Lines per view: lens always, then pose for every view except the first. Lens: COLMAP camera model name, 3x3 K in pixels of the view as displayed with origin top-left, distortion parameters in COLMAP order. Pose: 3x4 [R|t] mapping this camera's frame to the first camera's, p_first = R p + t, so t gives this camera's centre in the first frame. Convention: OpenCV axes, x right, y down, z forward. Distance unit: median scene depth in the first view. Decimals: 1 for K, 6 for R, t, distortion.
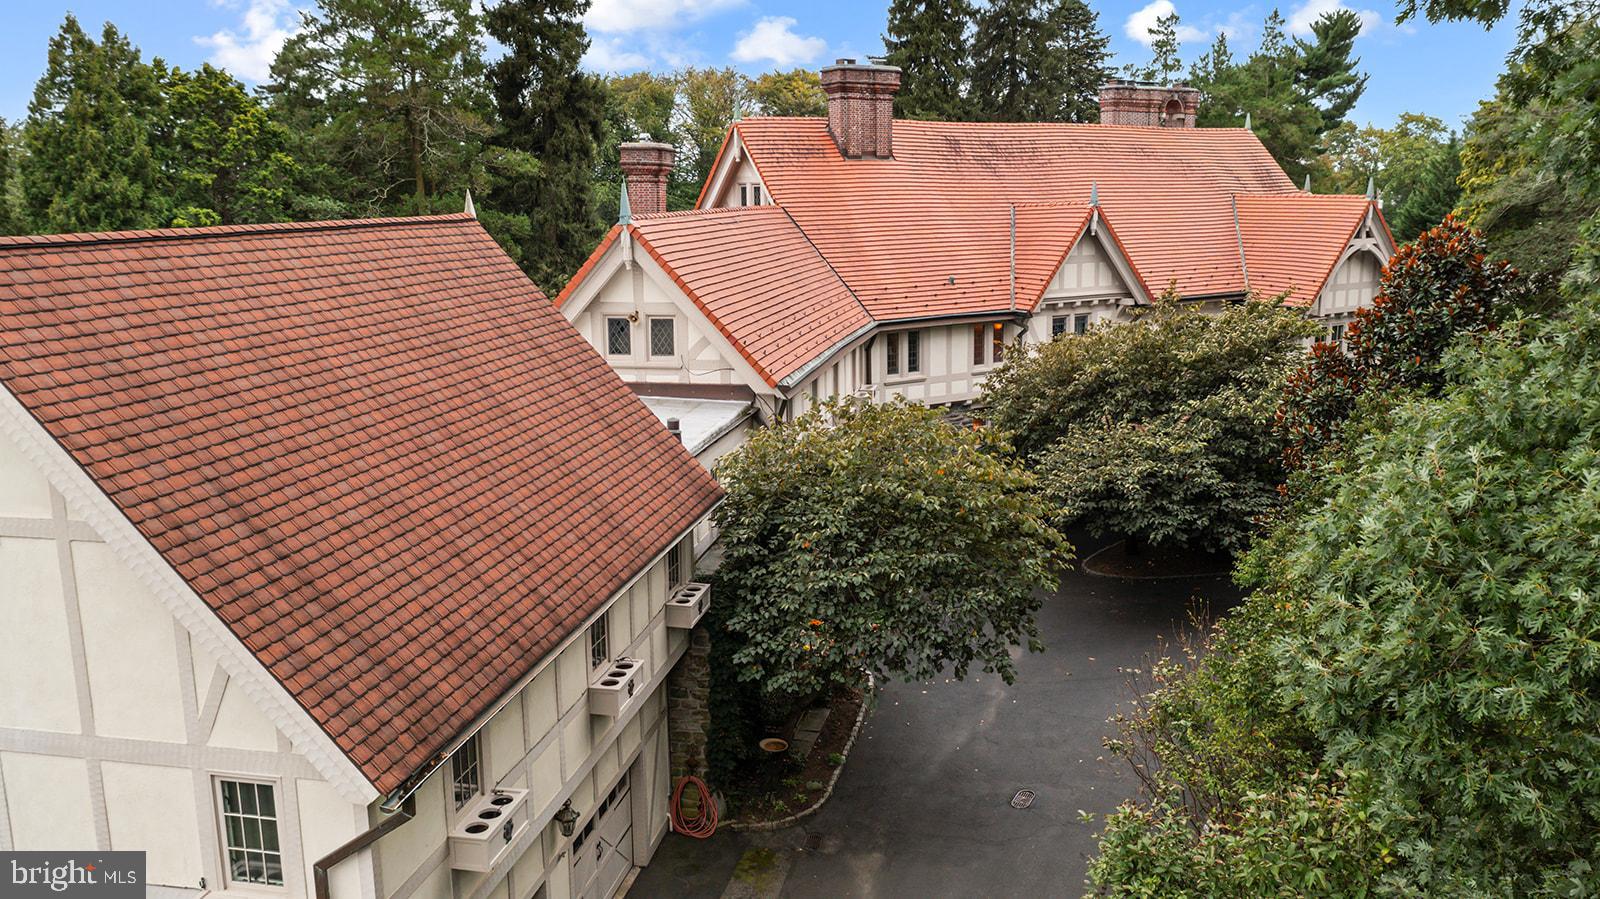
lens RADIAL K [[1261.4, 0, 800.0], [0, 1261.4, 449.5], [0, 0, 1]] dist [-0.022205, -0.000807]
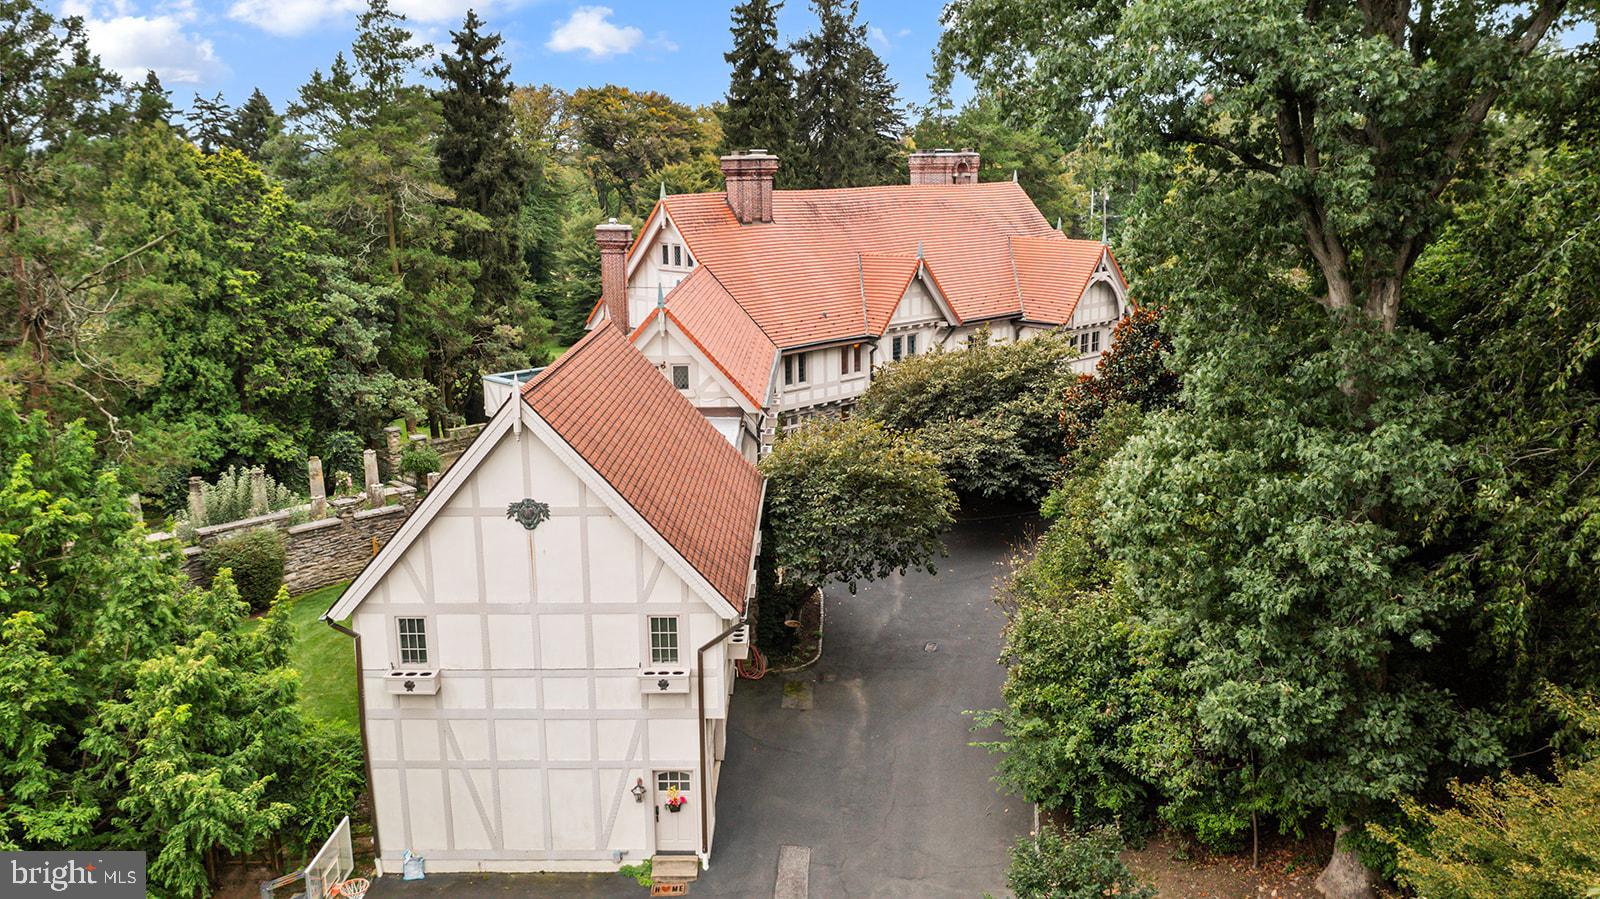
lens RADIAL K [[1280.8, 0, 800.0], [0, 1280.8, 449.5], [0, 0, 1]] dist [-0.038720, -0.000579]
pose [[0.980747, -0.041871, 0.190743, -0.185566], [0.036779, 0.998868, 0.030161, -0.029890], [-0.191790, -0.022565, 0.981177, -0.391565]]
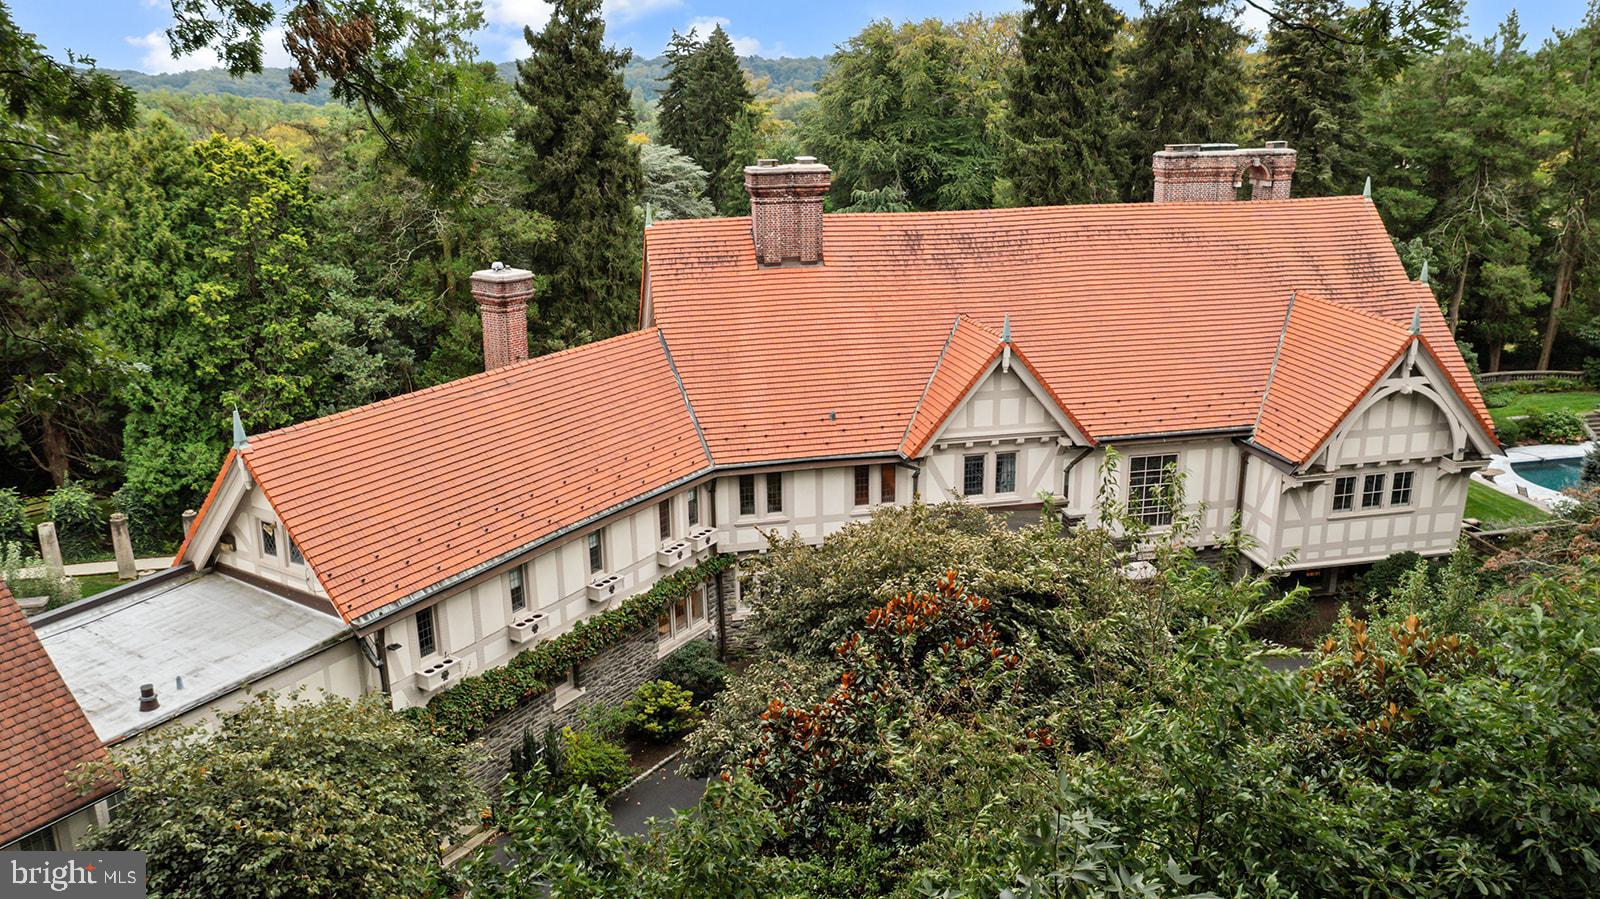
lens RADIAL K [[1315.3, 0, 802.8], [0, 1315.3, 417.0], [0, 0, 1]] dist [-0.027728, 0.002559]
pose [[0.933416, 0.092661, -0.346626, 0.441339], [-0.069450, 0.994466, 0.078825, -0.210599], [0.352012, -0.049503, 0.934686, 0.092470]]
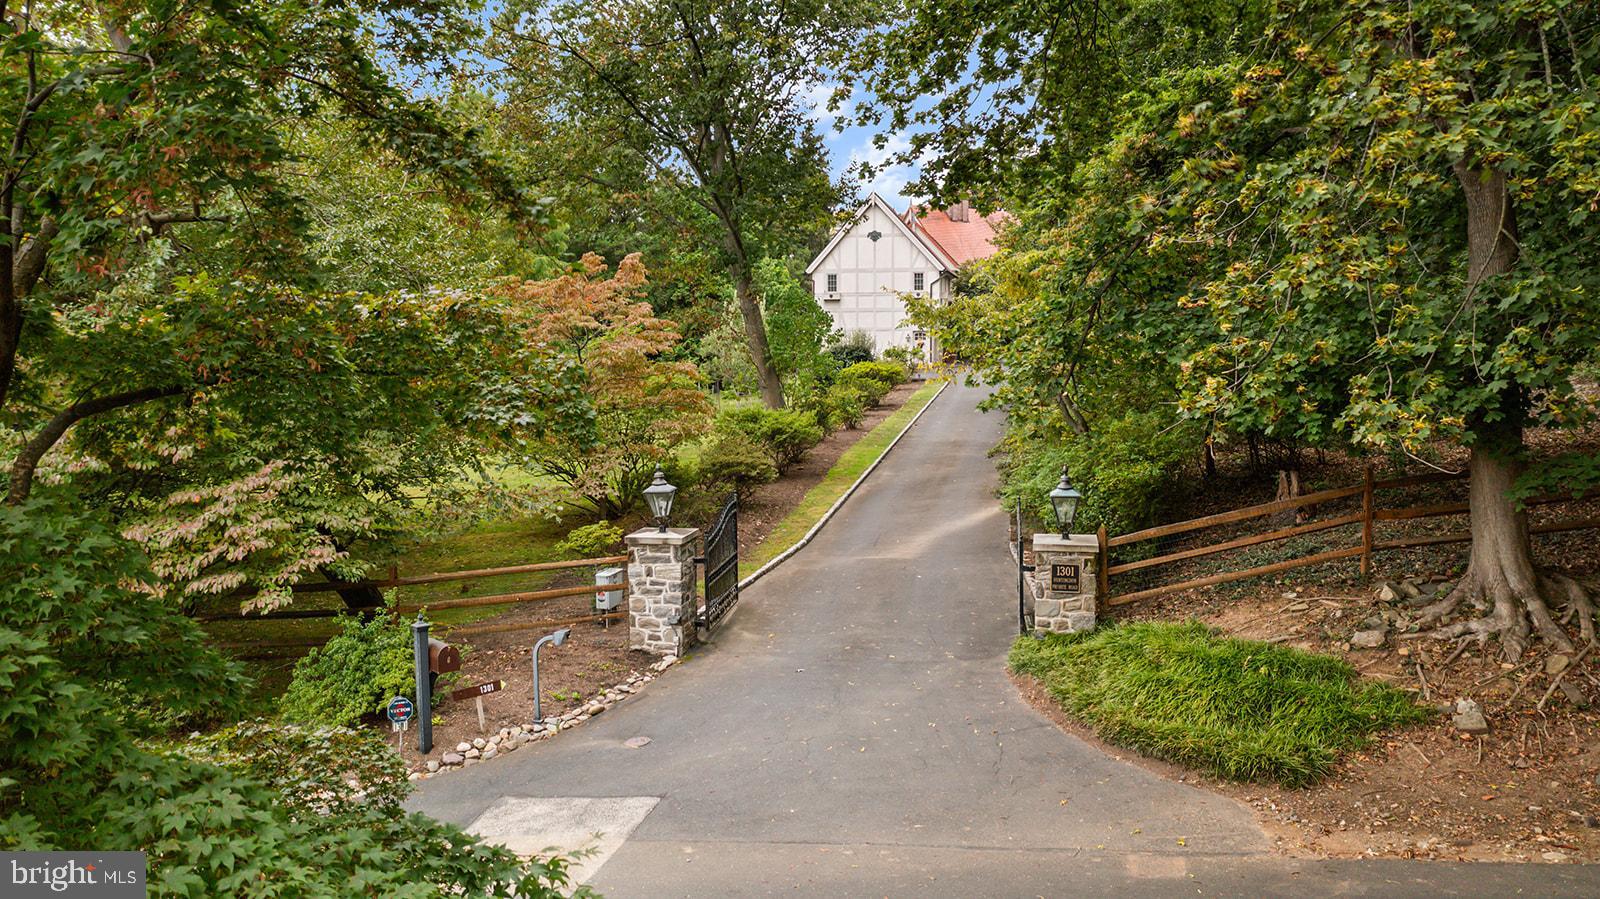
lens RADIAL K [[1287.2, 0, 800.0], [0, 1287.2, 449.5], [0, 0, 1]] dist [-0.005985, 0.003921]
pose [[0.999536, -0.001238, 0.030435, -0.376923], [0.005088, 0.991919, -0.126767, 0.605109], [-0.030032, 0.126863, 0.991466, -1.655400]]
